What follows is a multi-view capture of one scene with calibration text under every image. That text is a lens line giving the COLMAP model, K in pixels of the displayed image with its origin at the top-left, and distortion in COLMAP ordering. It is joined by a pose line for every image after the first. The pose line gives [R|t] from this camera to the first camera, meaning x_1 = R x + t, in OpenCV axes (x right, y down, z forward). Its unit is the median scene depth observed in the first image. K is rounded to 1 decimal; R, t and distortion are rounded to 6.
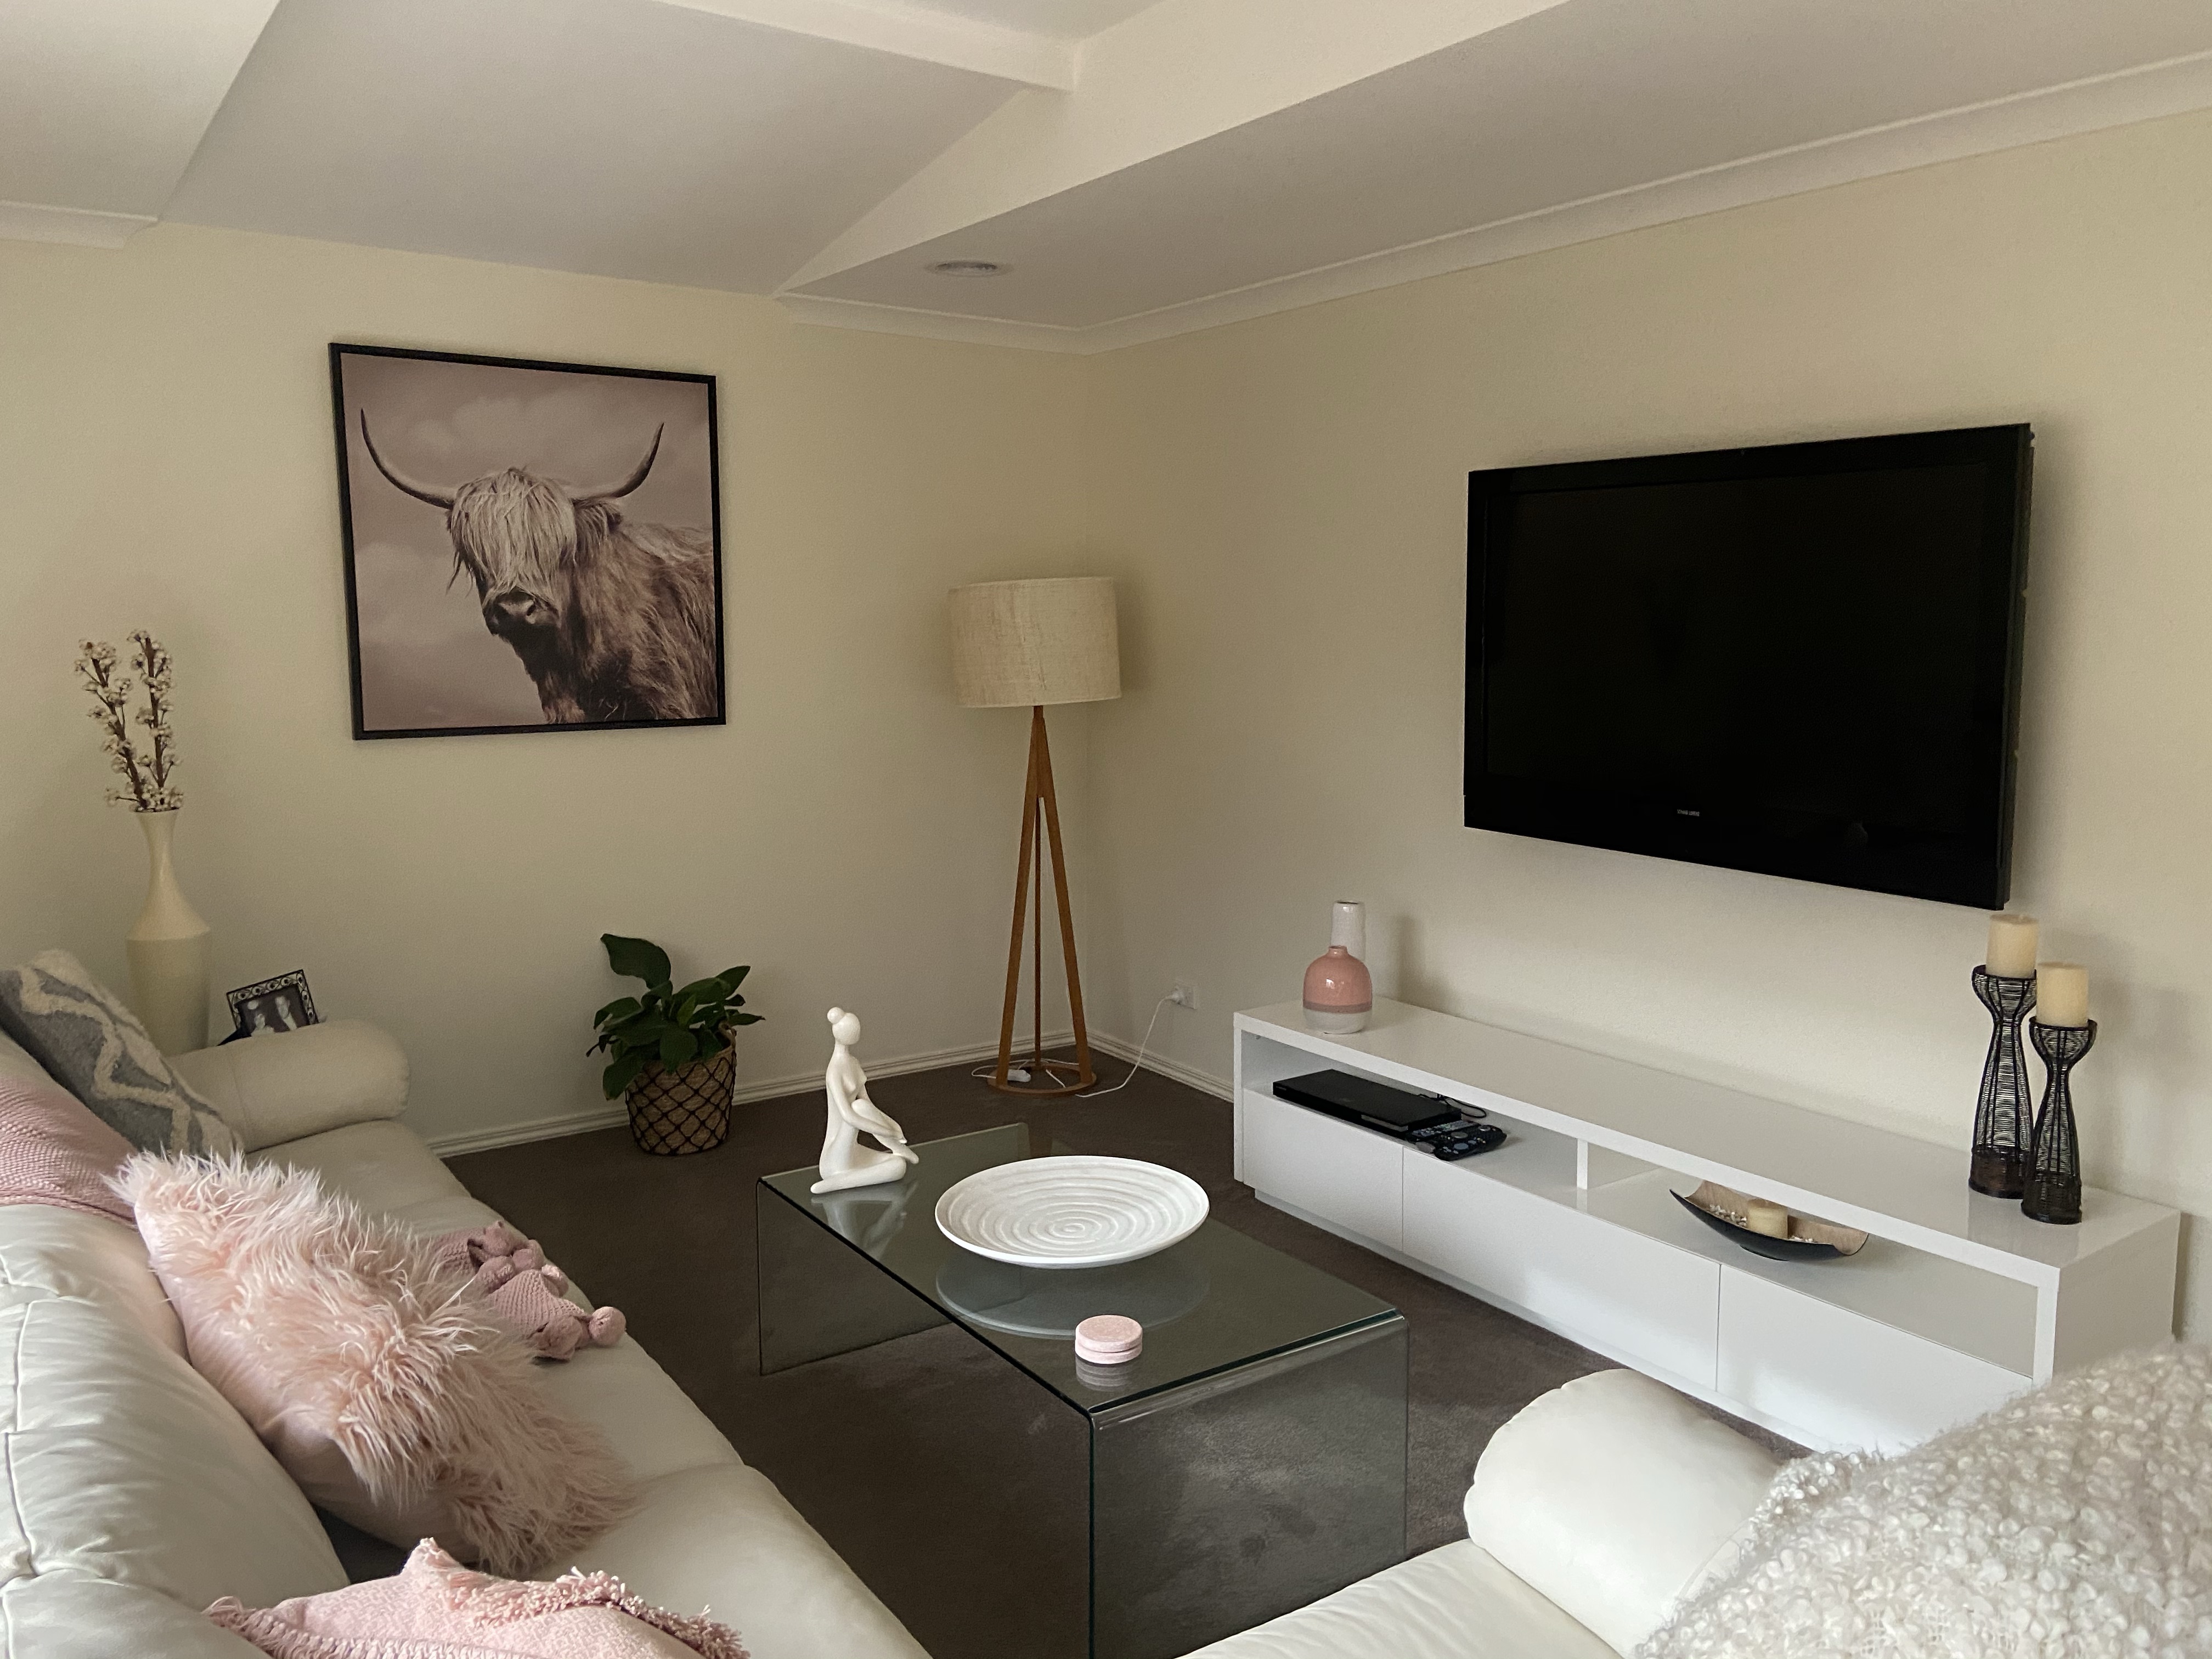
lens RADIAL K [[1625.9, 0, 1091.1], [0, 1625.9, 825.2], [0, 0, 1]] dist [0.007701, -0.000327]
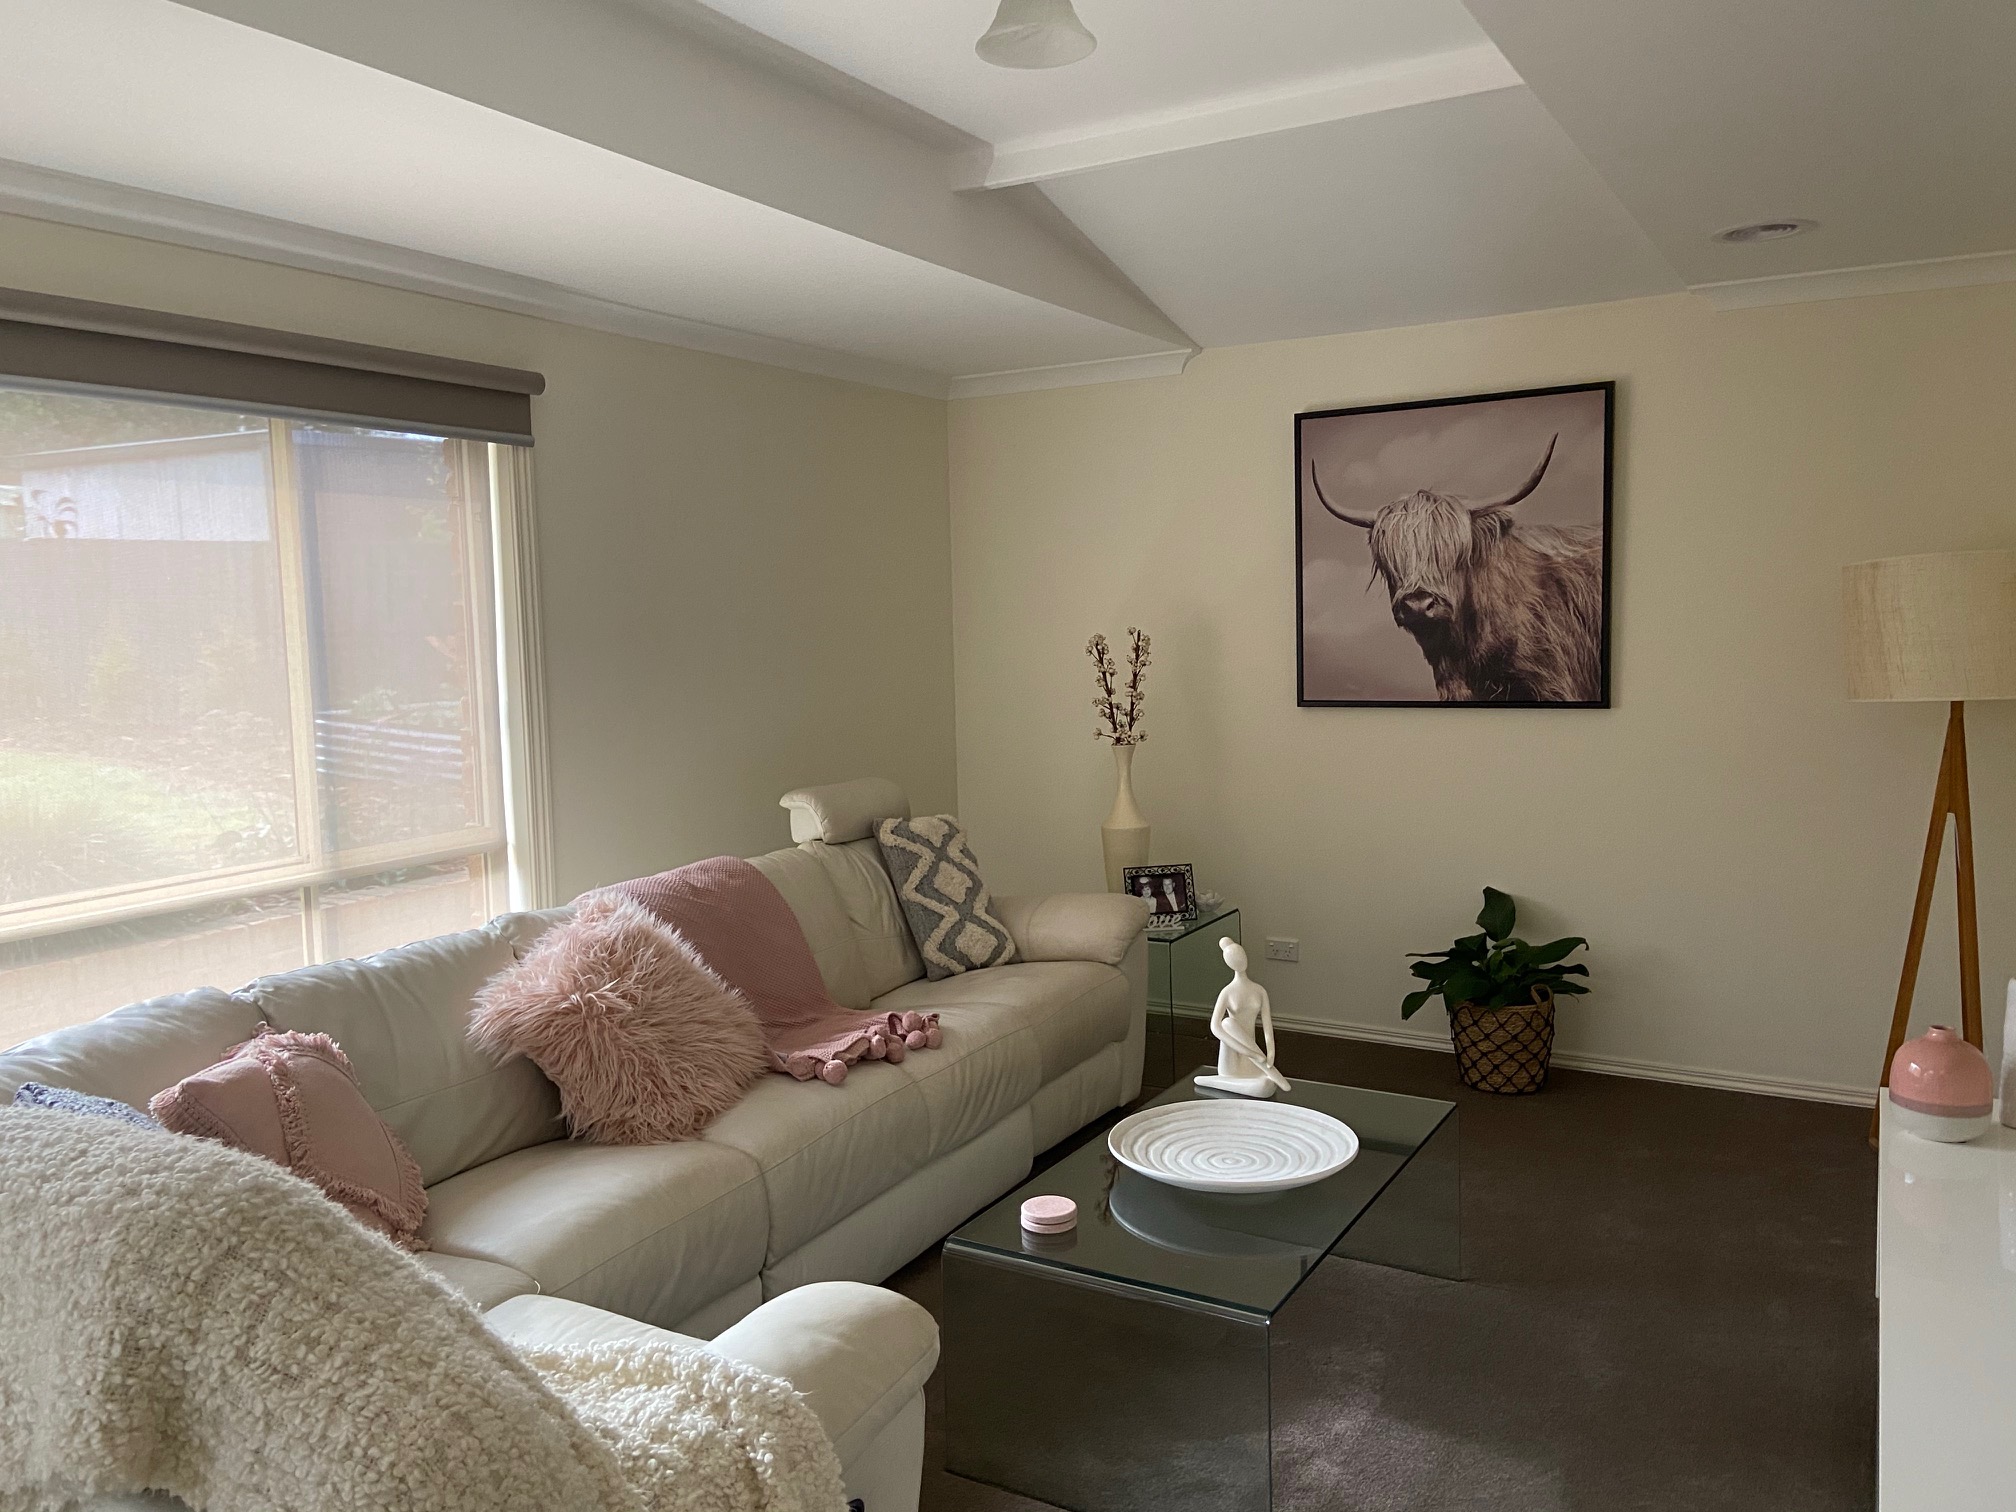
lens RADIAL K [[1481.8, 0, 994.4], [0, 1481.8, 752.1], [0, 0, 1]] dist [0.007701, -0.000327]
pose [[0.390865, 0.064216, -0.918205, 0.537089], [-0.097287, 0.994858, 0.028163, -0.024025], [0.915292, 0.078322, 0.395102, 0.277869]]
